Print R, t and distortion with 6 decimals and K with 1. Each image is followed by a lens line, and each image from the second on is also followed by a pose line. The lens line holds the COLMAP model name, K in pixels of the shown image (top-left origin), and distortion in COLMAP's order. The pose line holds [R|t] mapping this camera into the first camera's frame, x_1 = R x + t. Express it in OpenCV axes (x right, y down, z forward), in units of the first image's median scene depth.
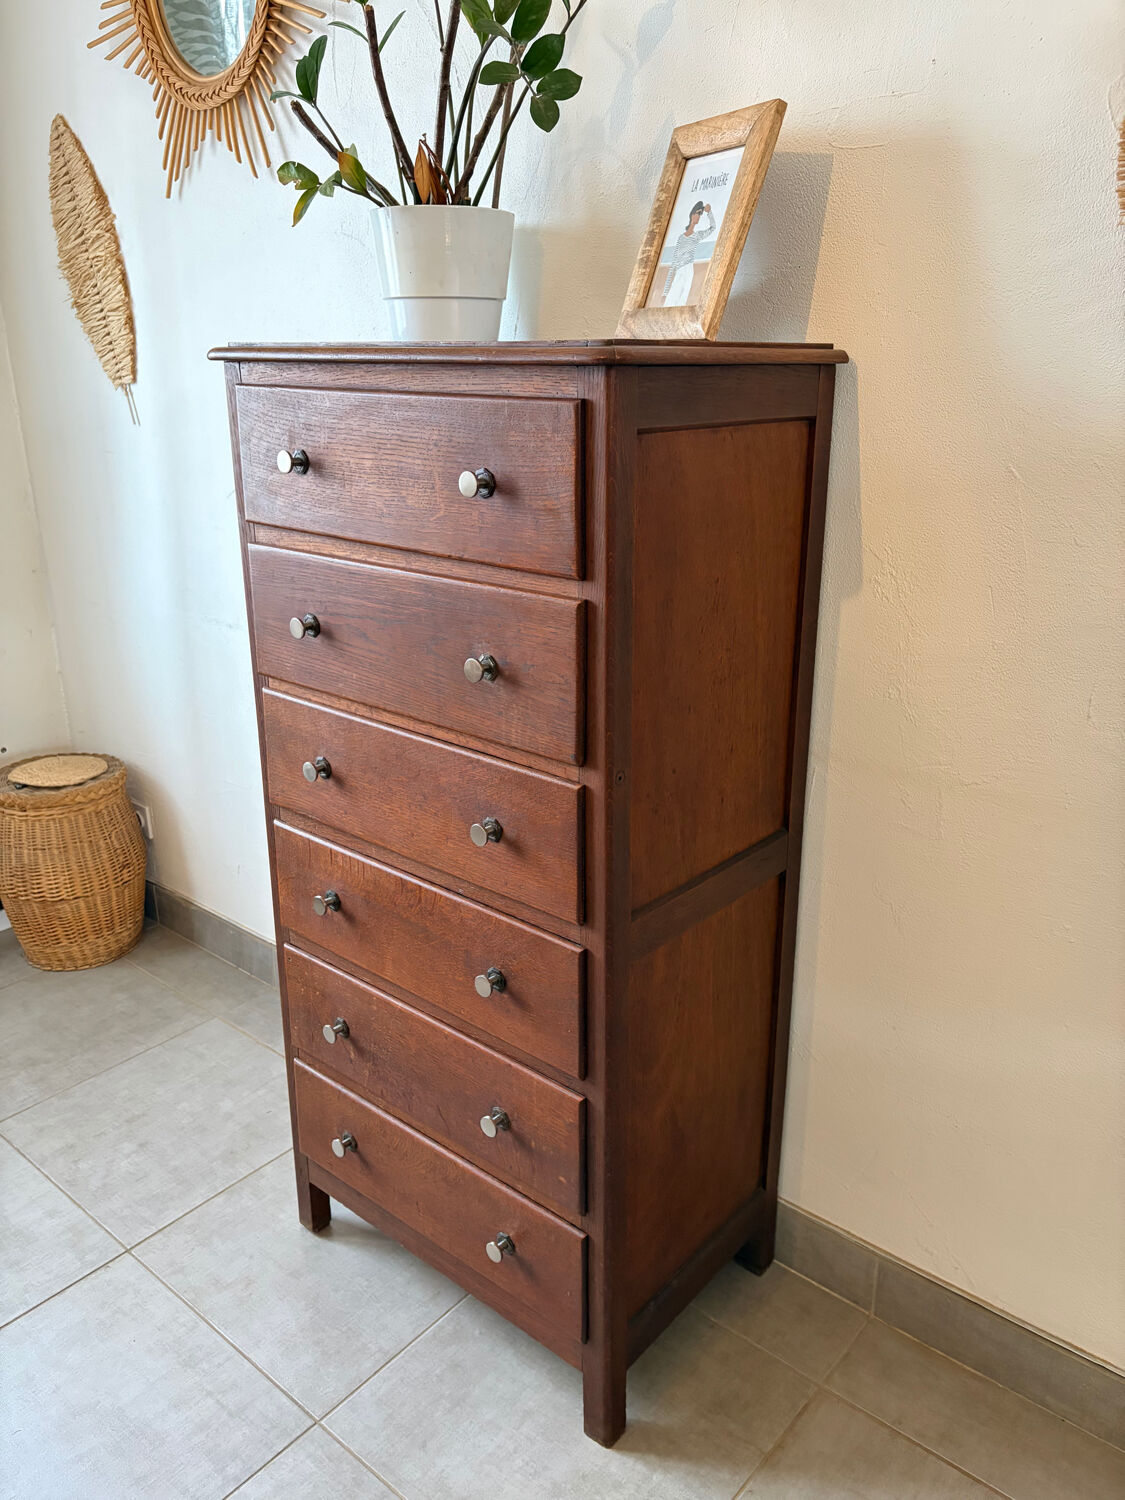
lens RADIAL K [[1130.5, 0, 562.1], [0, 1130.5, 753.4], [0, 0, 1]] dist [0.057766, -0.072855]
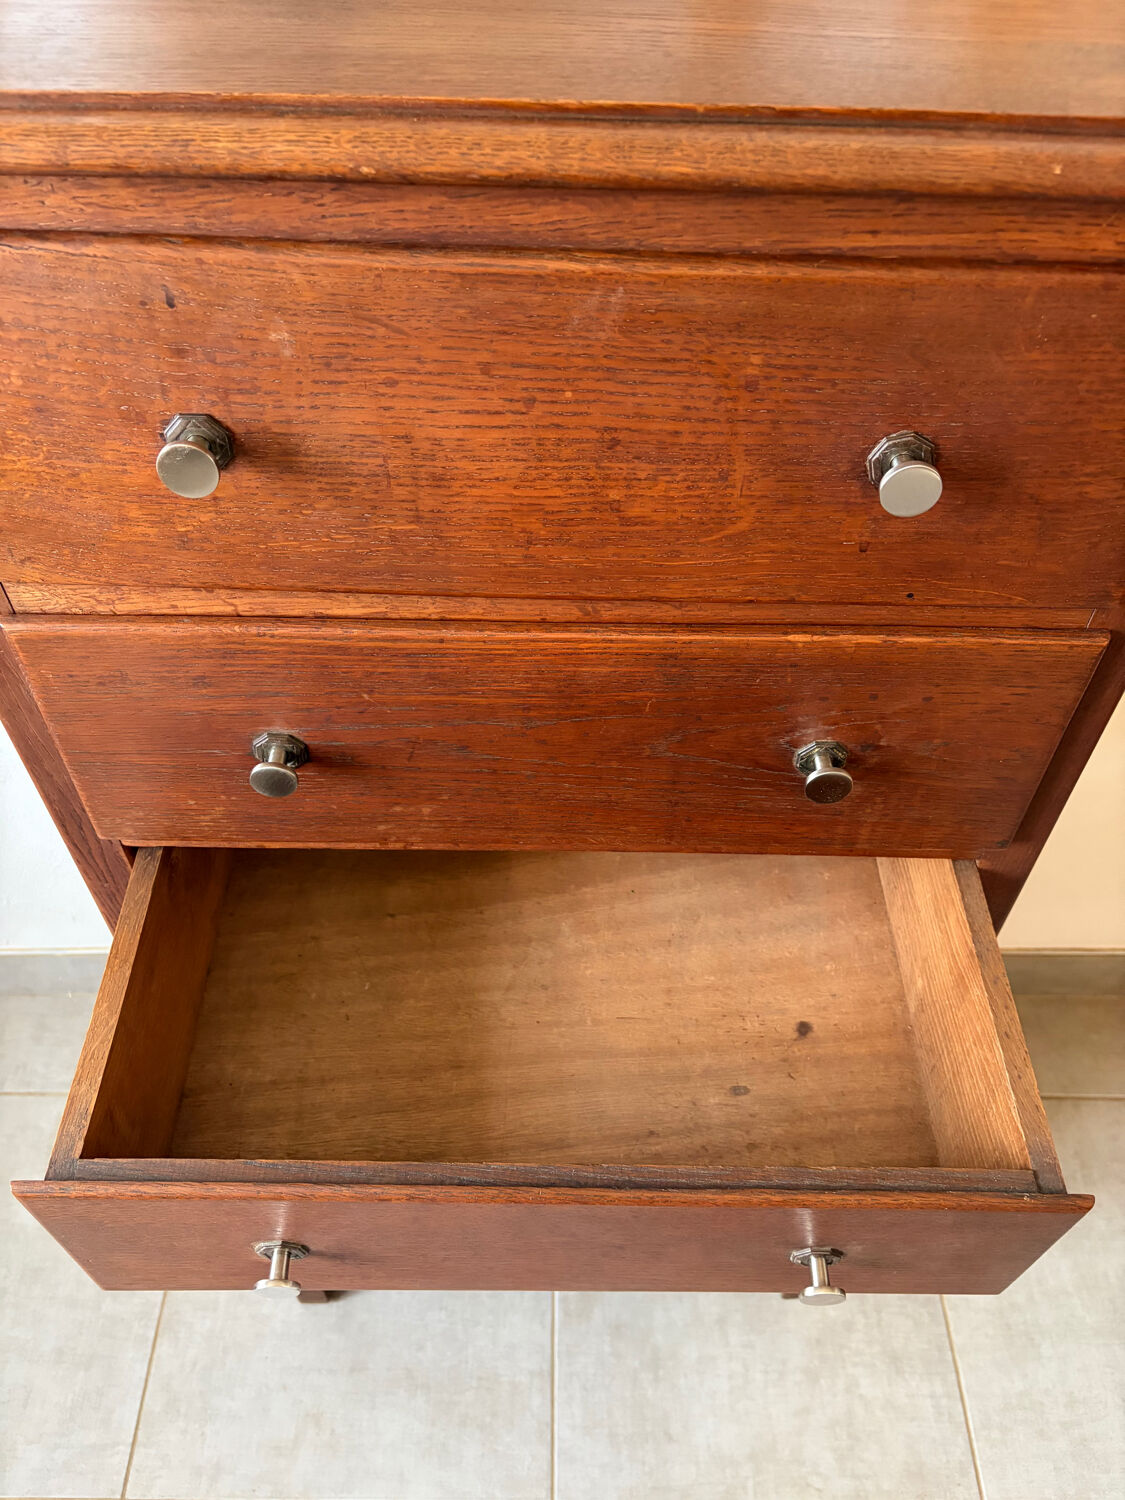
lens RADIAL K [[1138.0, 0, 559.4], [0, 1138.0, 753.0], [0, 0, 1]] dist [0.040487, -0.062711]
pose [[0.761027, -0.476597, 0.440105, -0.321918], [0.203435, 0.819532, 0.535706, -0.318673], [-0.615997, -0.318153, 0.720643, 0.578847]]
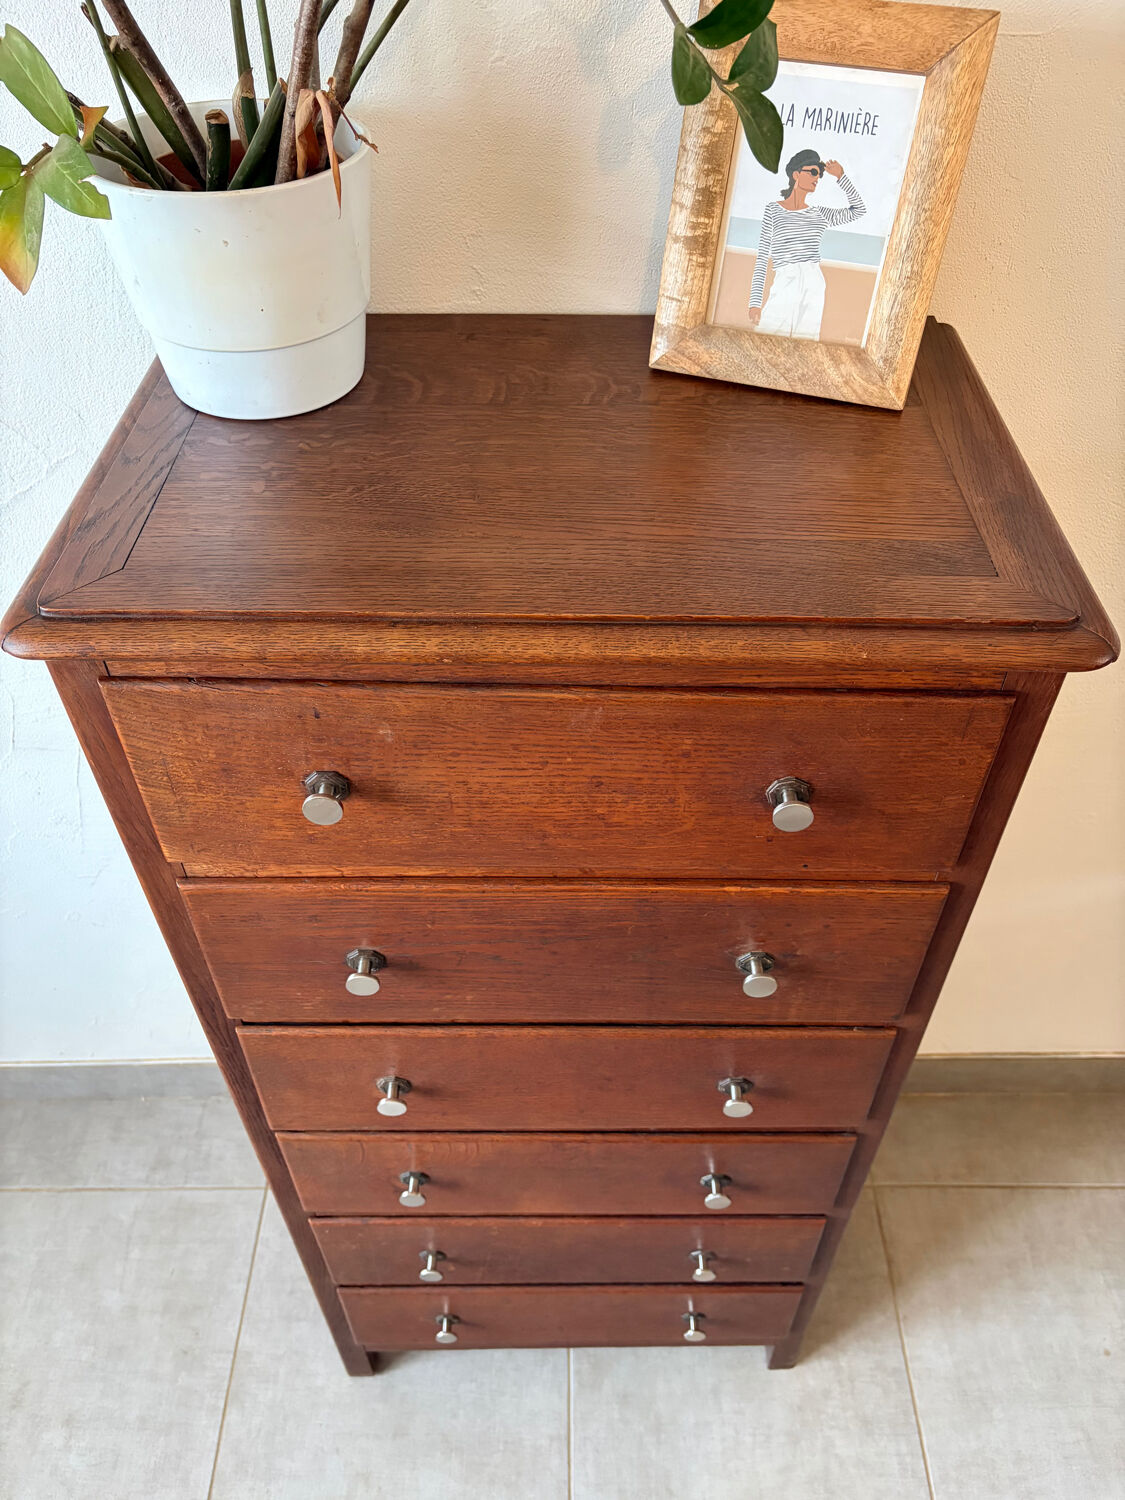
lens RADIAL K [[1126.4, 0, 563.2], [0, 1126.4, 747.2], [0, 0, 1]] dist [0.075956, -0.107939]
pose [[0.759904, -0.458349, 0.460937, -0.356738], [0.215562, 0.846656, 0.486525, -0.474211], [-0.613253, -0.270351, 0.742180, 0.478670]]
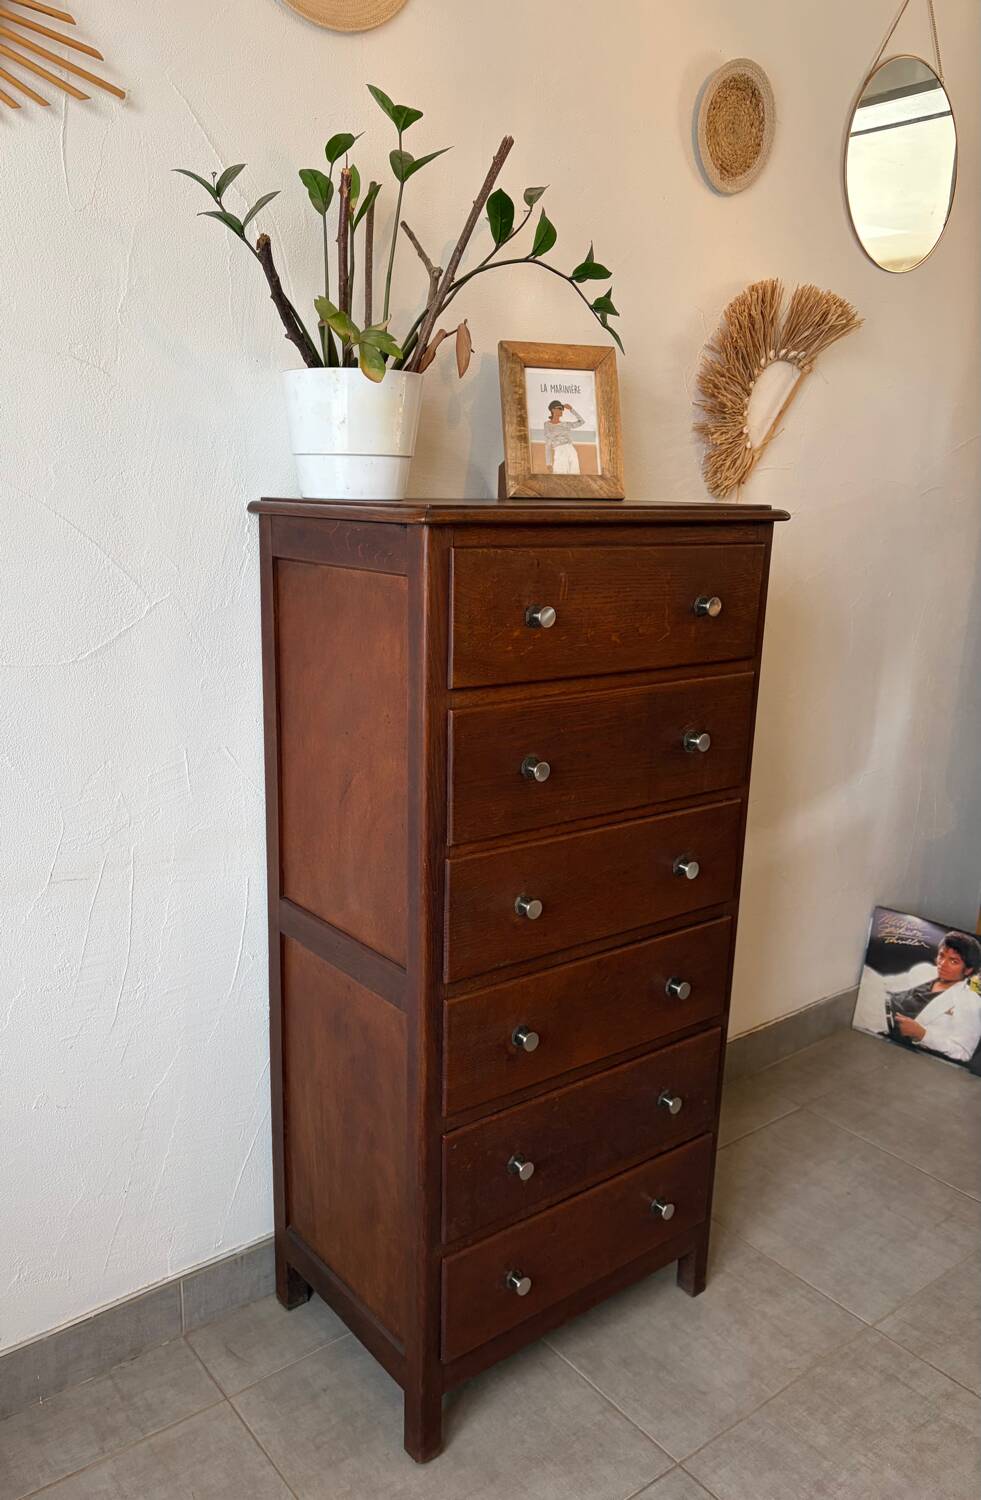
lens RADIAL K [[1132.5, 0, 411.2], [0, 1132.5, 751.3], [0, 0, 1]] dist [0.053332, -0.073974]
pose [[0.233969, -0.227349, 0.945289, -1.170490], [0.300074, 0.941694, 0.152212, -0.304073], [-0.924778, 0.248043, 0.288549, 0.765592]]
